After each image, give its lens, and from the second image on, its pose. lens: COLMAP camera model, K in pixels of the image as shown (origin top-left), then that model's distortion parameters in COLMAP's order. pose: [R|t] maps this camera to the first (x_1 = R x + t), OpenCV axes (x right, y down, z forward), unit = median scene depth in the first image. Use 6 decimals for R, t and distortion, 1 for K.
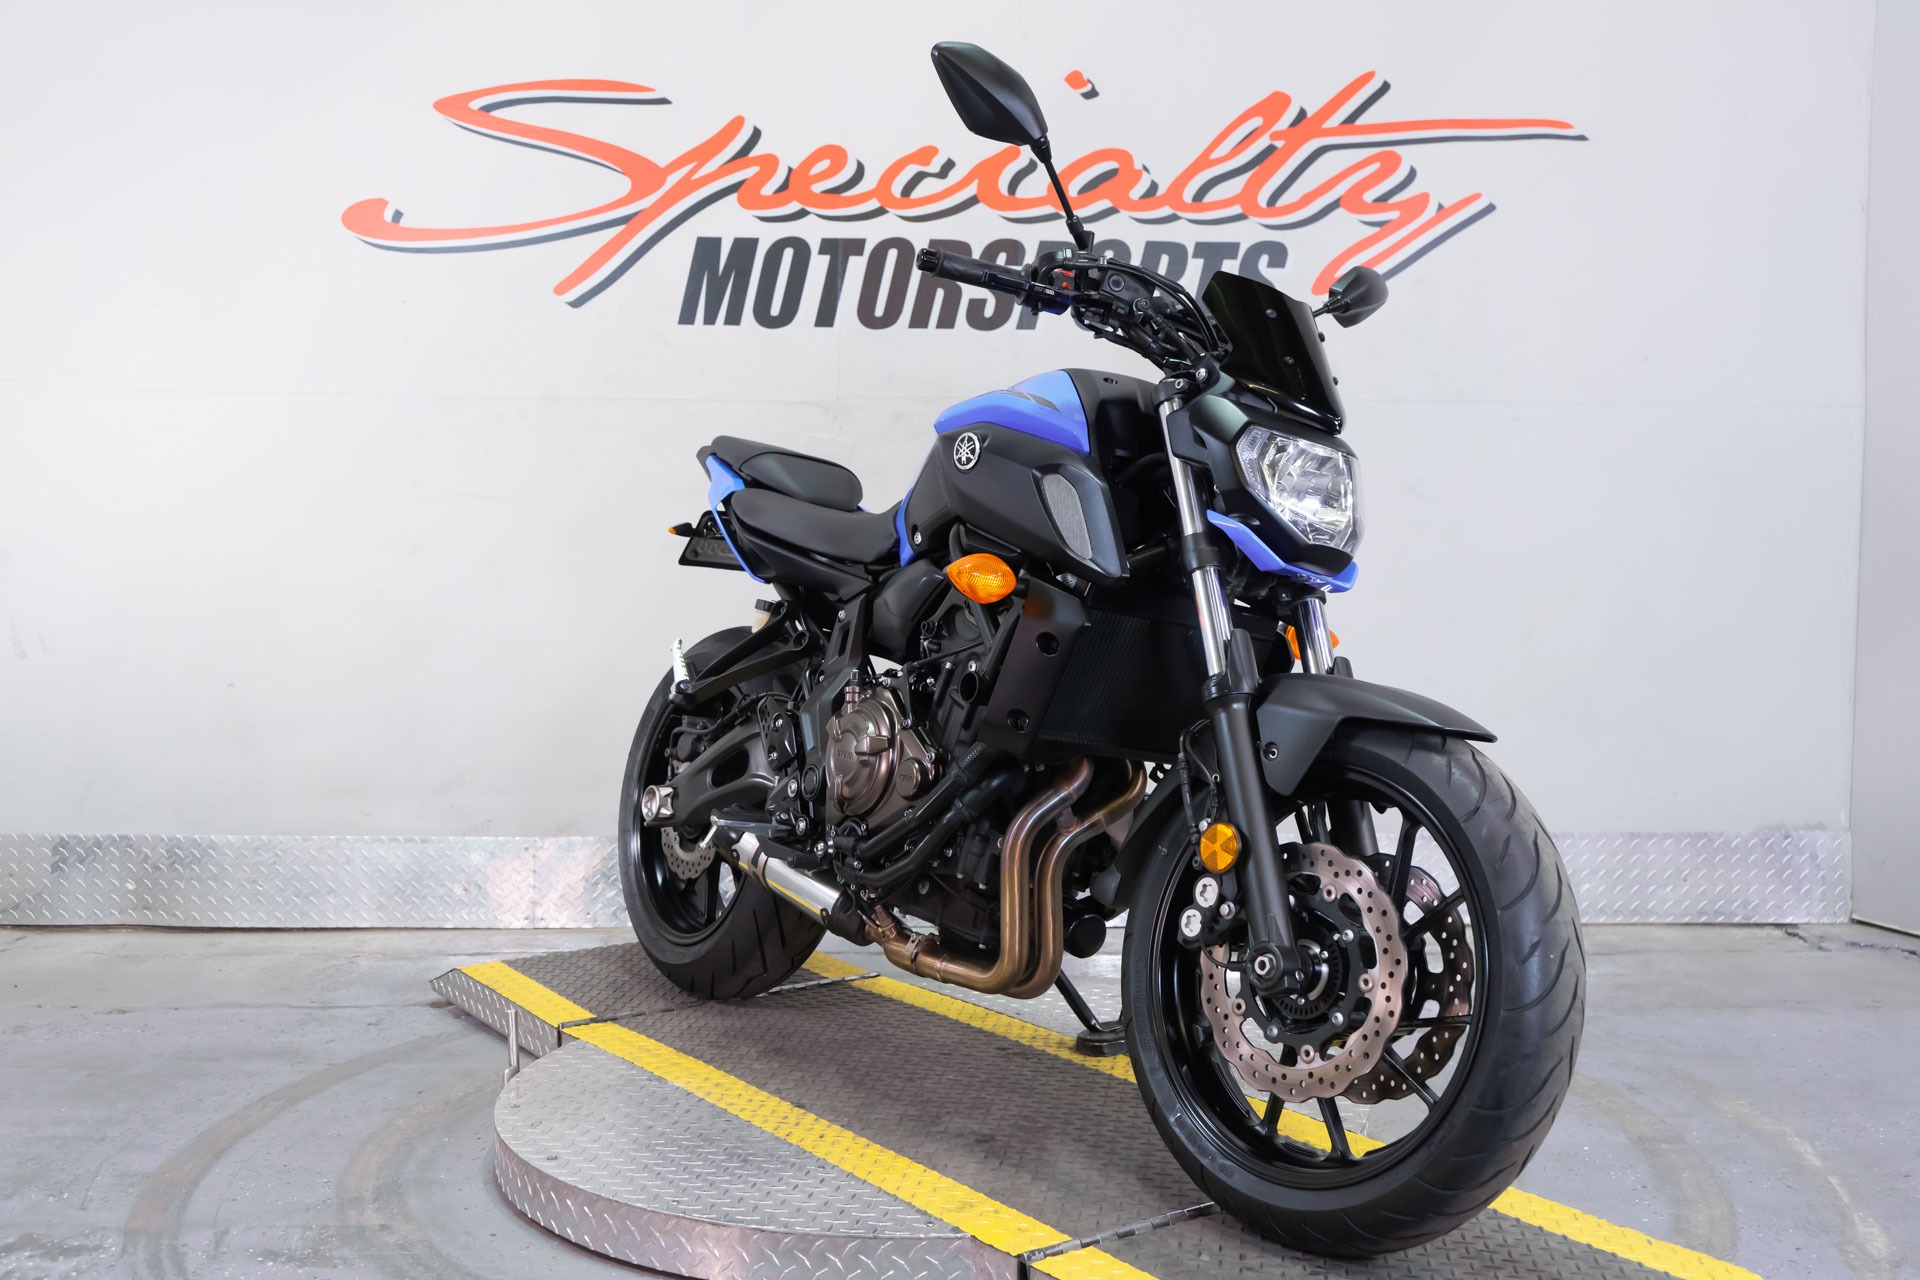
lens RADIAL K [[1973.8, 0, 964.8], [0, 1973.8, 643.8], [0, 0, 1]] dist [0.009854, 0.000000]
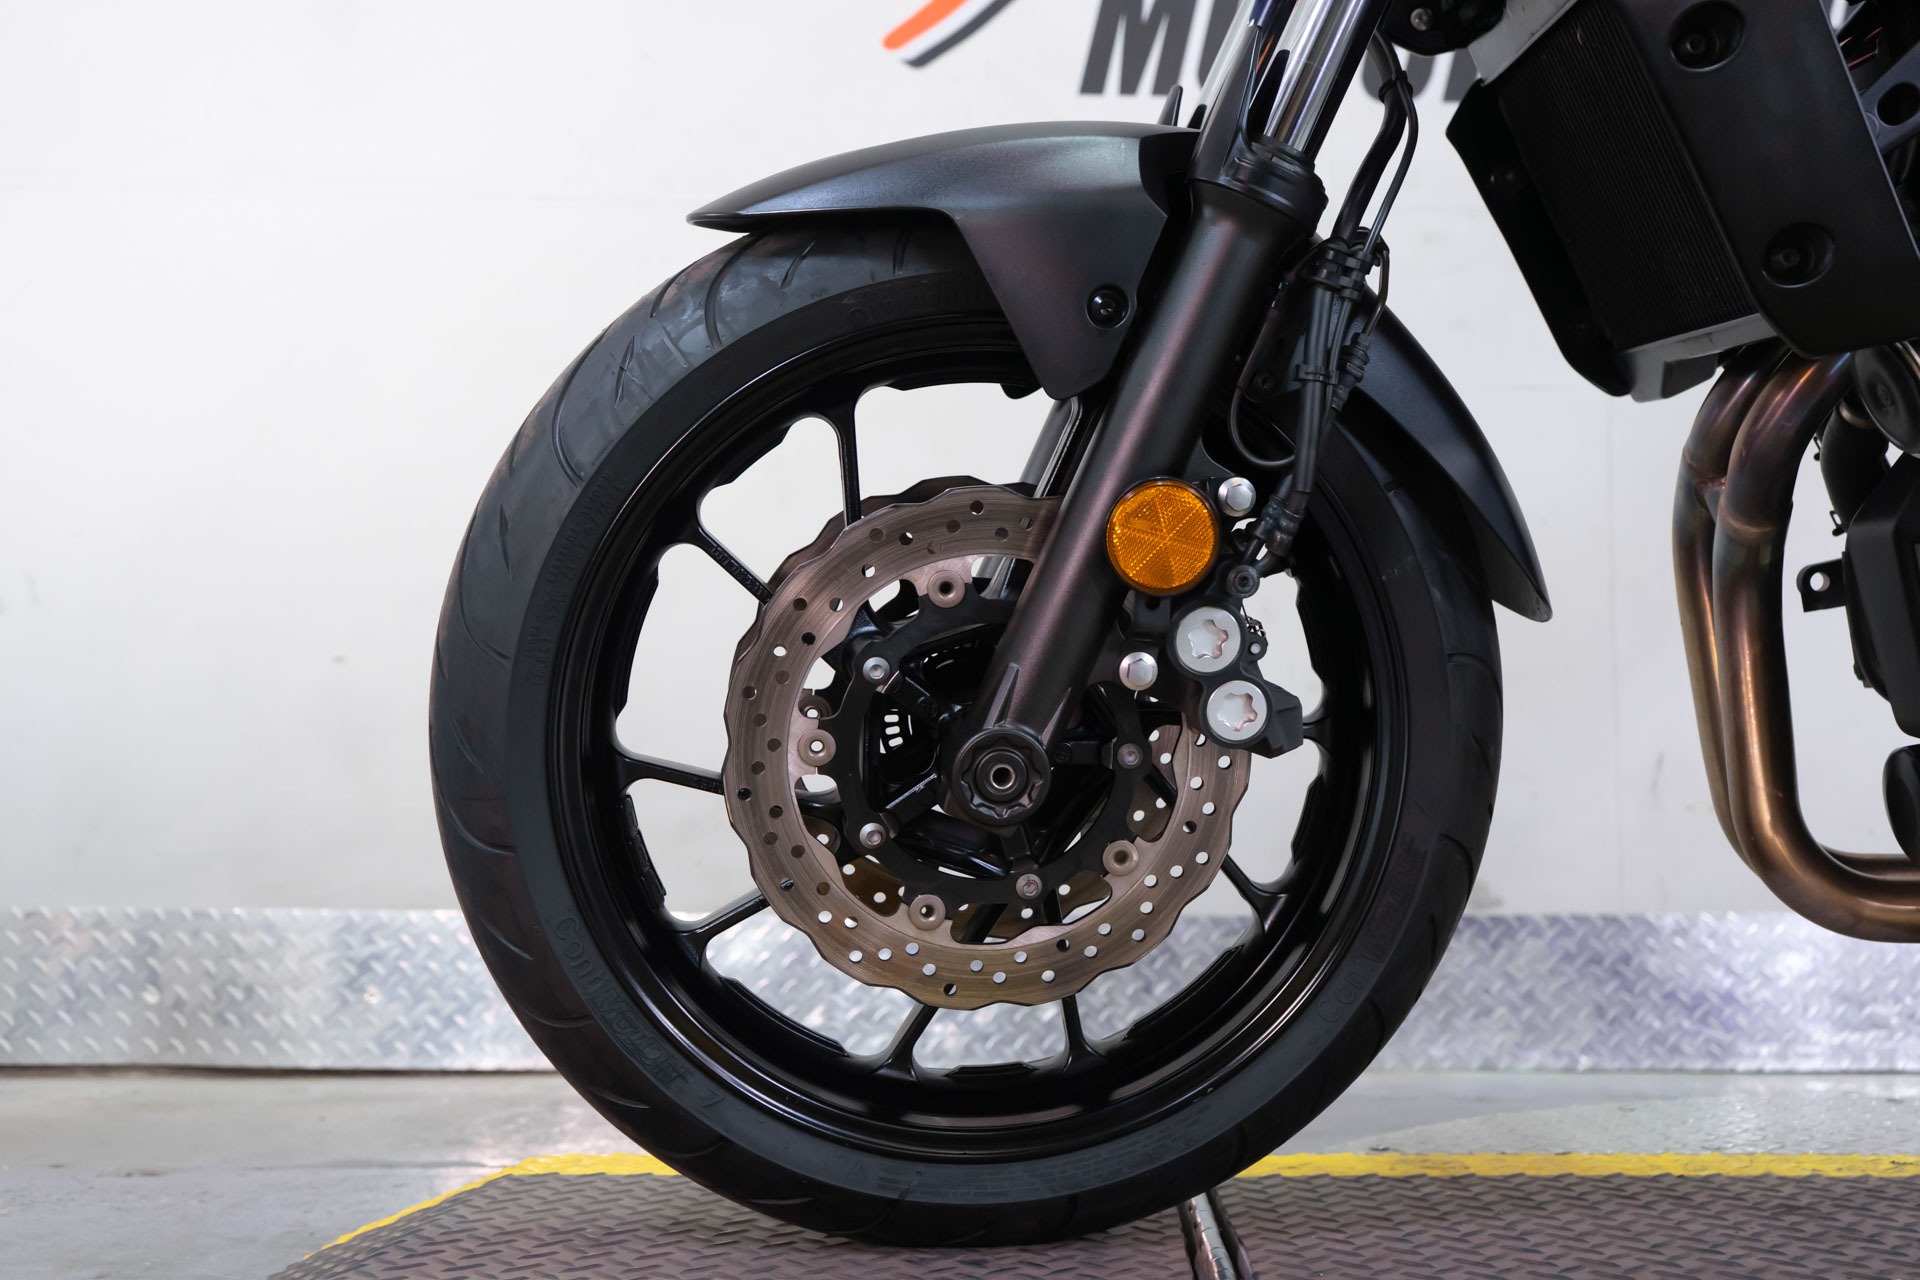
lens RADIAL K [[1973.8, 0, 960.4], [0, 1973.8, 630.3], [0, 0, 1]] dist [0.009854, 0.000000]
pose [[0.999861, 0.004465, 0.016088, -0.192765], [-0.001871, 0.987472, -0.157784, 0.108488], [-0.016591, 0.157732, 0.987343, 0.401026]]
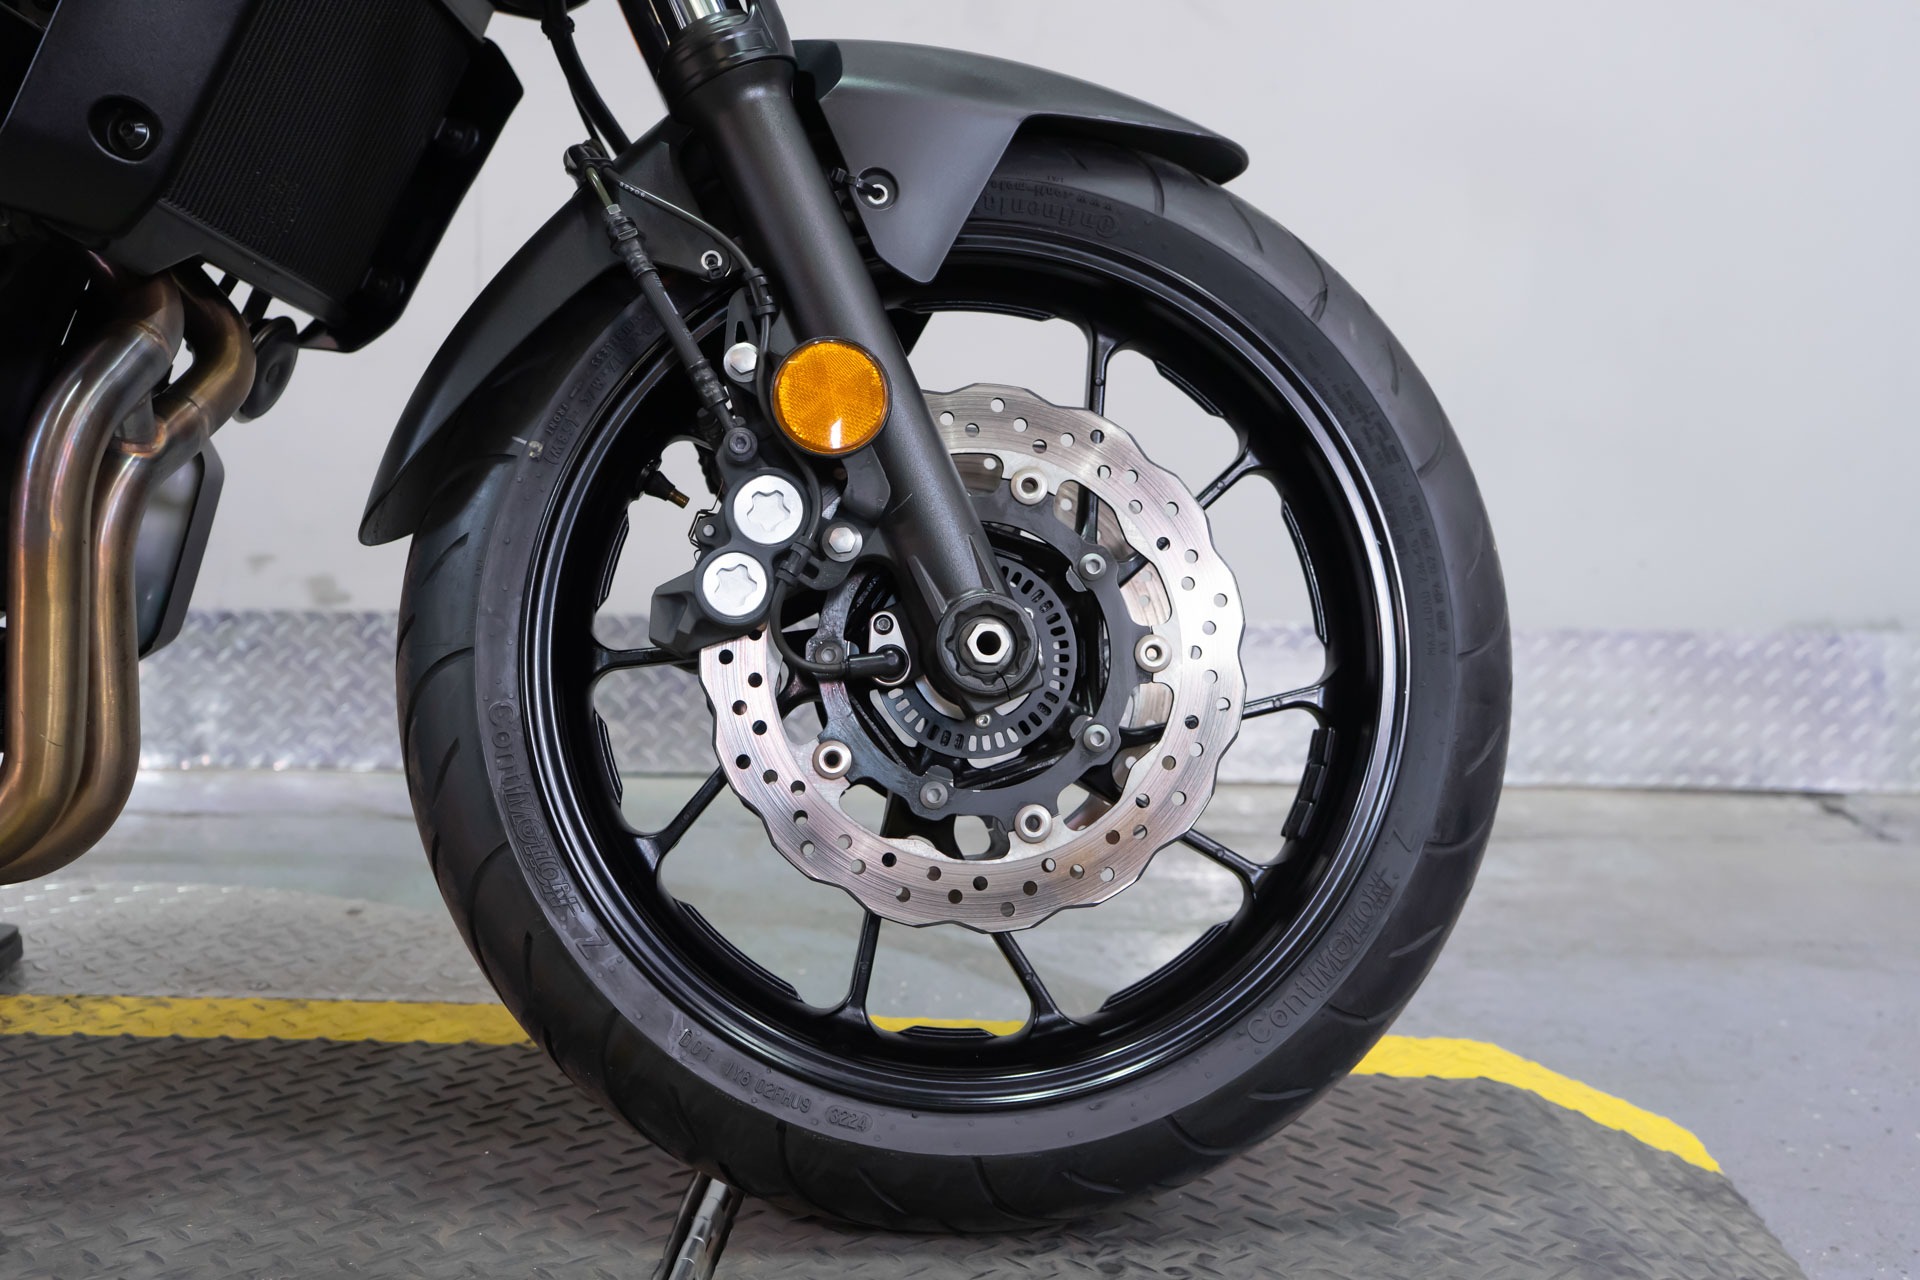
lens RADIAL K [[2113.9, 0, 959.5], [0, 2113.9, 632.1], [0, 0, 1]] dist [0.008338, 0.000000]
pose [[0.999783, 0.020614, -0.003051, 0.166227], [-0.020316, 0.996799, 0.077327, 0.053266], [0.004635, -0.077248, 0.997001, 0.391618]]
